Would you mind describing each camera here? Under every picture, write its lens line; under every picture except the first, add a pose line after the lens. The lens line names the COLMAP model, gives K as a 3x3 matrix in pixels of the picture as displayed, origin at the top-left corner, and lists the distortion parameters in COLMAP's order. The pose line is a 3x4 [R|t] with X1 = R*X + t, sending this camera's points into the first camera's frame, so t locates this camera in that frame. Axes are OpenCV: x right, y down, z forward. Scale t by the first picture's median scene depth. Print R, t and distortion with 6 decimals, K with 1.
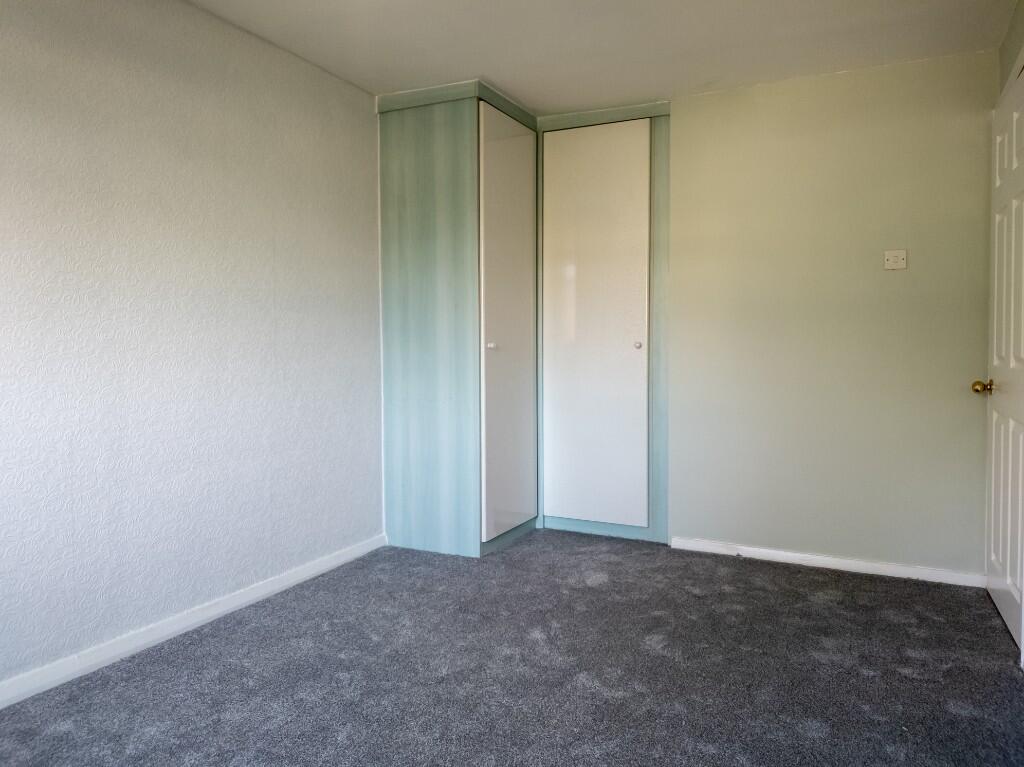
lens RADIAL K [[713.9, 0, 514.1], [0, 713.9, 381.1], [0, 0, 1]] dist [0.051074, -0.059446]
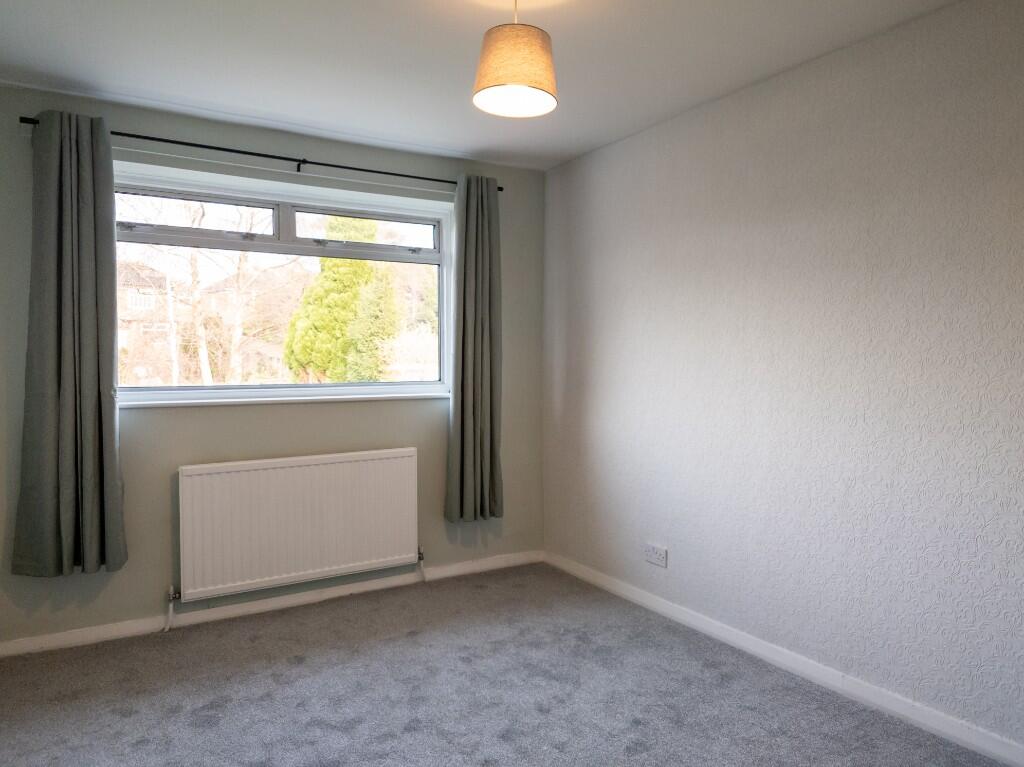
lens RADIAL K [[714.5, 0, 513.3], [0, 714.5, 372.8], [0, 0, 1]] dist [0.107289, -0.126283]
pose [[-0.530524, 0.021068, -0.847408, 0.643962], [-0.026575, 0.998786, 0.041470, -0.134027], [0.847253, 0.044521, -0.529320, 1.131240]]
